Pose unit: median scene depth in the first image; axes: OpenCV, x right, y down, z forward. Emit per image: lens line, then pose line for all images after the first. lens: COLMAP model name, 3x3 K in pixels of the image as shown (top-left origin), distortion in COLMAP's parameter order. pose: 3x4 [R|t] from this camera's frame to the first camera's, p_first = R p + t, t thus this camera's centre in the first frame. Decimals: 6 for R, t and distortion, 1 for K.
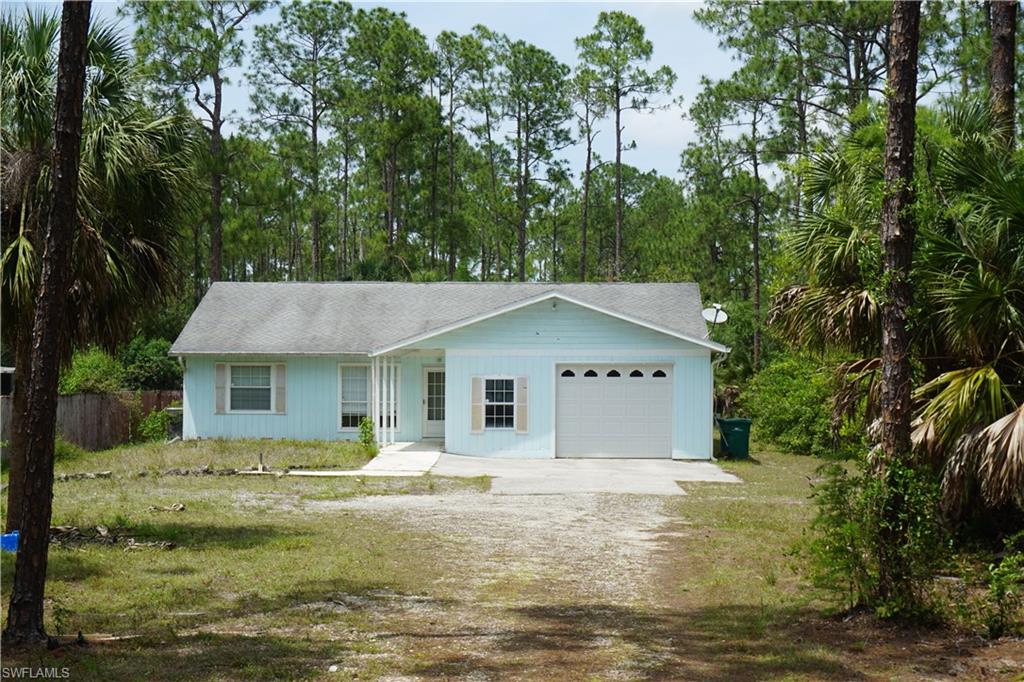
lens RADIAL K [[1987.1, 0, 515.7], [0, 1987.1, 396.5], [0, 0, 1]] dist [0.755543, 0.000000]
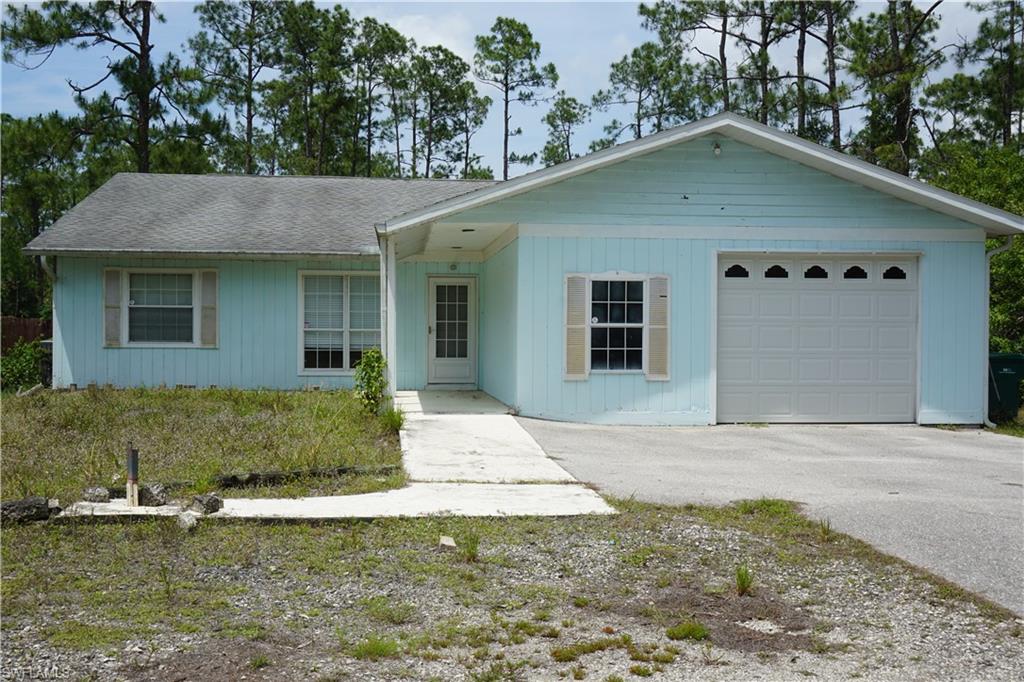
lens RADIAL K [[1078.4, 0, 517.5], [0, 1078.4, 347.4], [0, 0, 1]] dist [0.114820, 0.000000]
pose [[0.988383, 0.000525, 0.151984, -0.072057], [-0.000255, 0.999998, -0.001799, 0.009139], [-0.151985, 0.001740, 0.988381, 0.639485]]
